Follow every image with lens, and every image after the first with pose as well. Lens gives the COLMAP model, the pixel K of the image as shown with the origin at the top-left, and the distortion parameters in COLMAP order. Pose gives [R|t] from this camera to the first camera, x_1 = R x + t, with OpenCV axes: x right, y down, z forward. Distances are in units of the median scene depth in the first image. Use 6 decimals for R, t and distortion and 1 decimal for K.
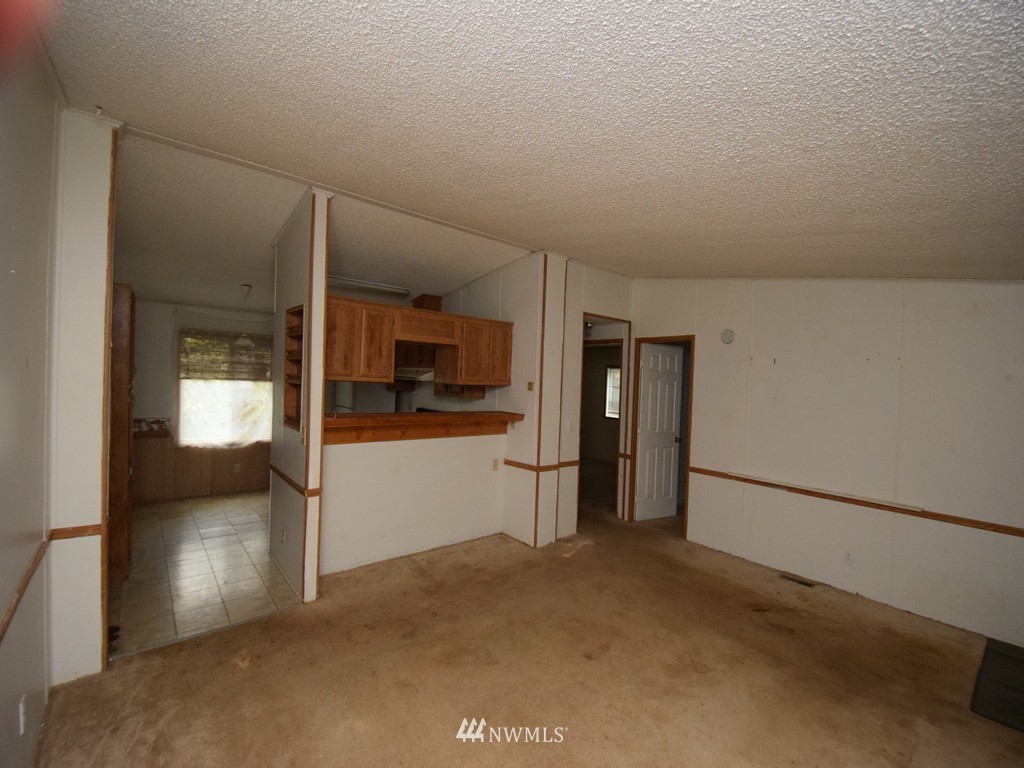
lens RADIAL K [[449.2, 0, 515.5], [0, 449.2, 381.8], [0, 0, 1]] dist [0.001456, -0.014315]
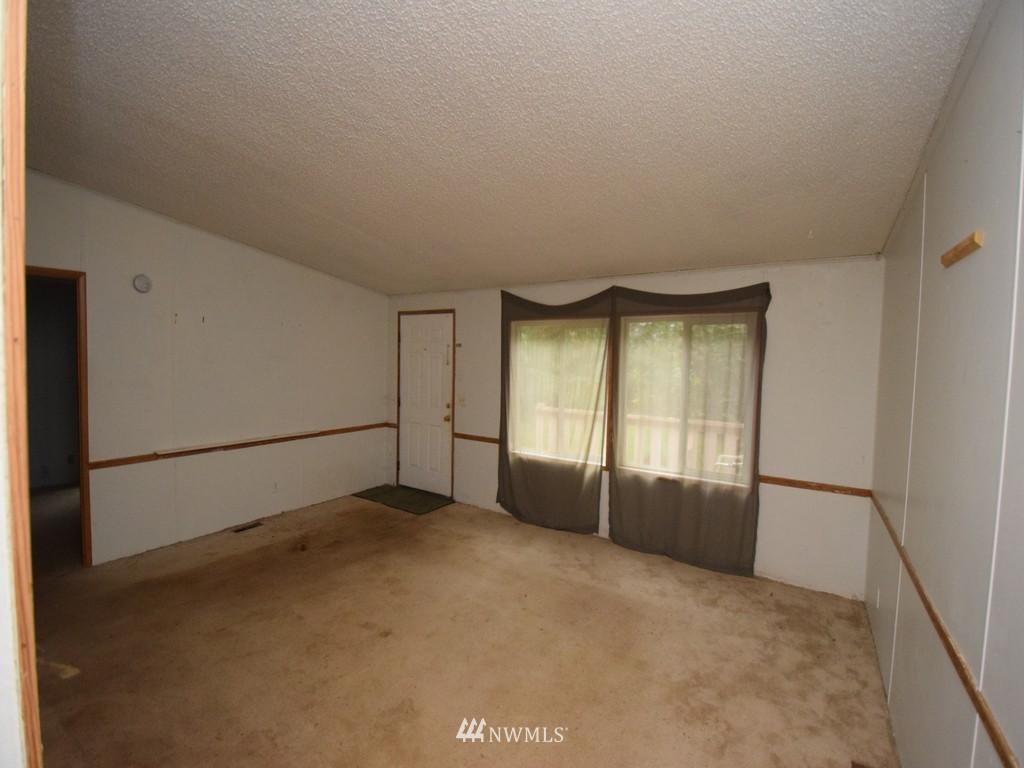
lens RADIAL K [[444.5, 0, 513.7], [0, 444.5, 374.6], [0, 0, 1]] dist [0.016560, -0.019657]
pose [[-0.293234, -0.082831, 0.952446, -0.577540], [-0.027422, 0.996559, 0.078224, -0.024543], [-0.955647, -0.003180, -0.294497, 0.740566]]
